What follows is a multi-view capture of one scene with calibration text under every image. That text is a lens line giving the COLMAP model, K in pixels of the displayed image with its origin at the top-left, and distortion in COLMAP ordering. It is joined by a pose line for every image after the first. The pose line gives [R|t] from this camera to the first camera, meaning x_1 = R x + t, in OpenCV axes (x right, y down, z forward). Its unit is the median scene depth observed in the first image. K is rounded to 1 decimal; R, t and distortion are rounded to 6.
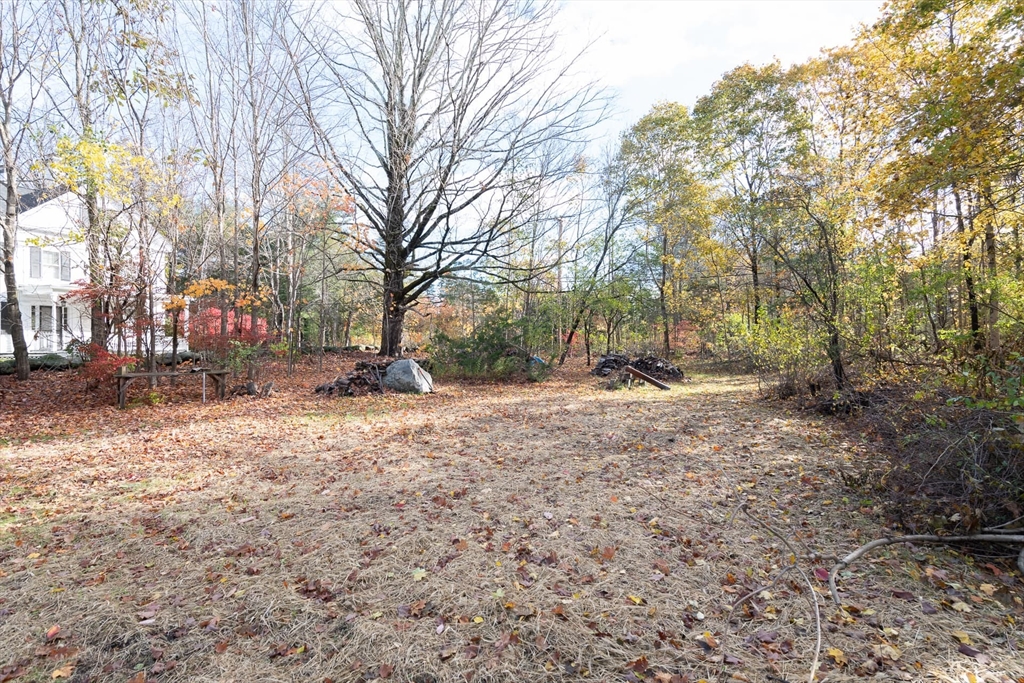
lens RADIAL K [[685.8, 0, 512.0], [0, 685.8, 341.5], [0, 0, 1]] dist [-0.078075, 0.042663]
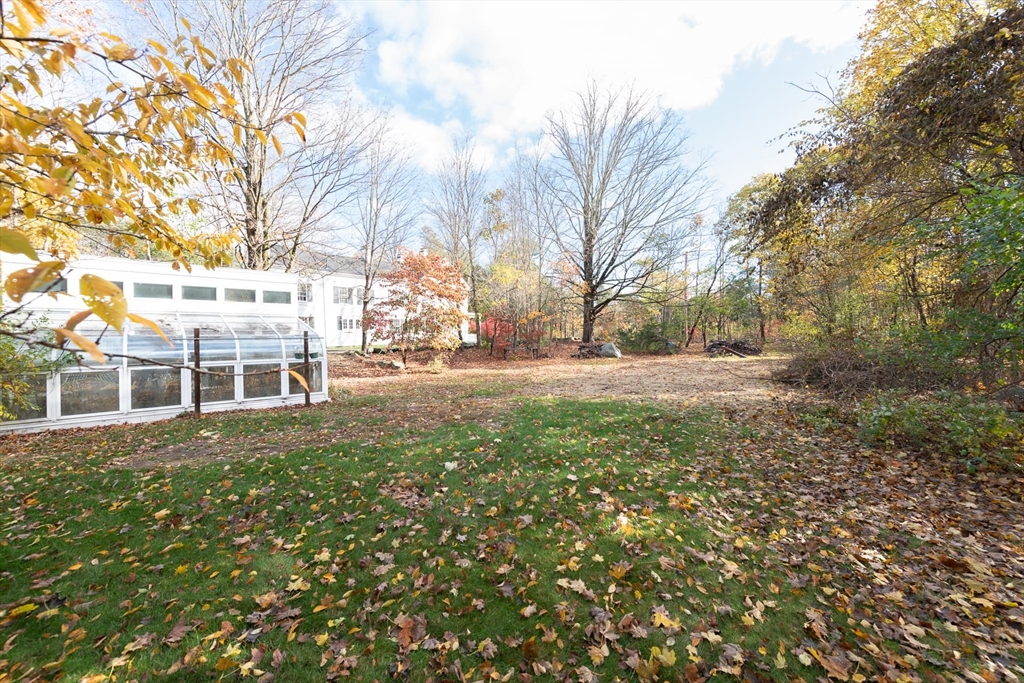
lens RADIAL K [[413.2, 0, 512.0], [0, 413.2, 341.5], [0, 0, 1]] dist [-0.025215, 0.000043]
pose [[0.945115, -0.013087, -0.326477, -0.008774], [0.017614, 0.999785, 0.010916, 0.000480], [0.326264, -0.016067, 0.945142, -0.189030]]
